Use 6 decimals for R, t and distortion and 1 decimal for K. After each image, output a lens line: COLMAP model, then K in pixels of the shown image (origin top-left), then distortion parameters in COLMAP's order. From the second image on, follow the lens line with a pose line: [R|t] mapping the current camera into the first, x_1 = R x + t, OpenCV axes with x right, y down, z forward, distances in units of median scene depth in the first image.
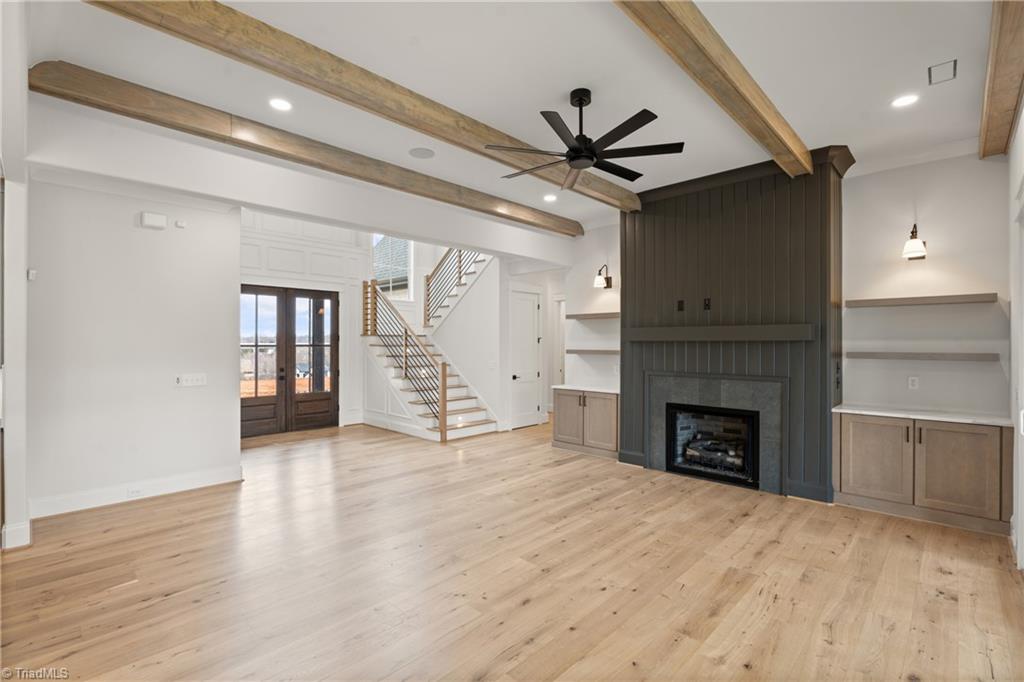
lens RADIAL K [[461.1, 0, 512.0], [0, 461.1, 341.0], [0, 0, 1]] dist [-0.000023, -0.000002]
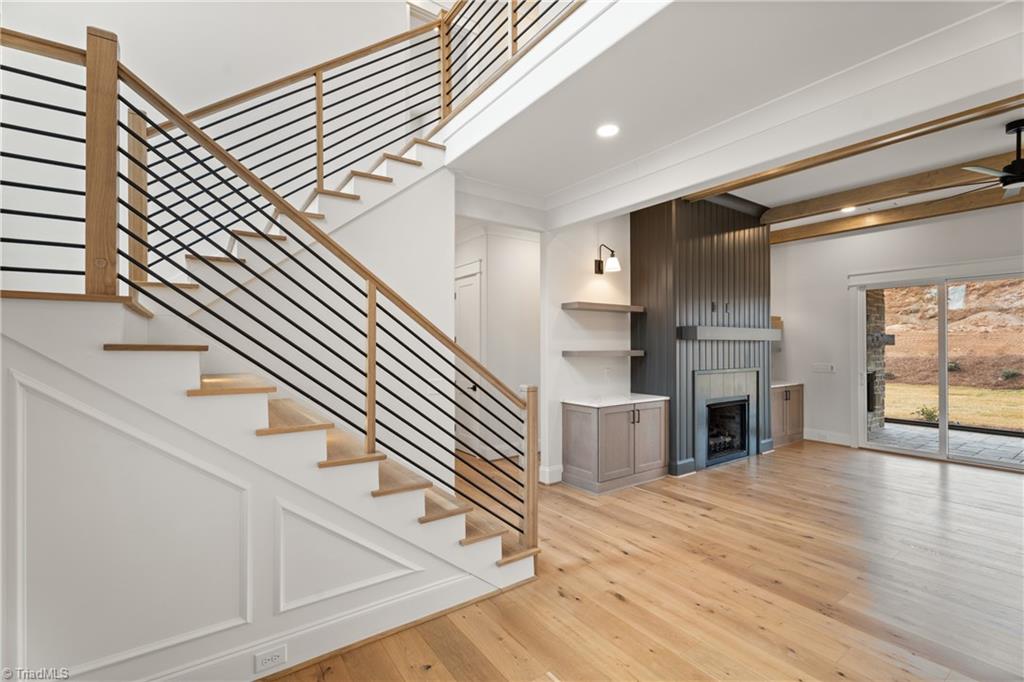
lens RADIAL K [[452.1, 0, 512.0], [0, 452.1, 341.0], [0, 0, 1]] dist [0.010338, 0.000366]
pose [[0.187875, 0.007237, 0.982166, -0.722956], [-0.006042, 0.999962, -0.006212, 0.009936], [-0.982174, -0.004767, 0.187912, 1.212728]]
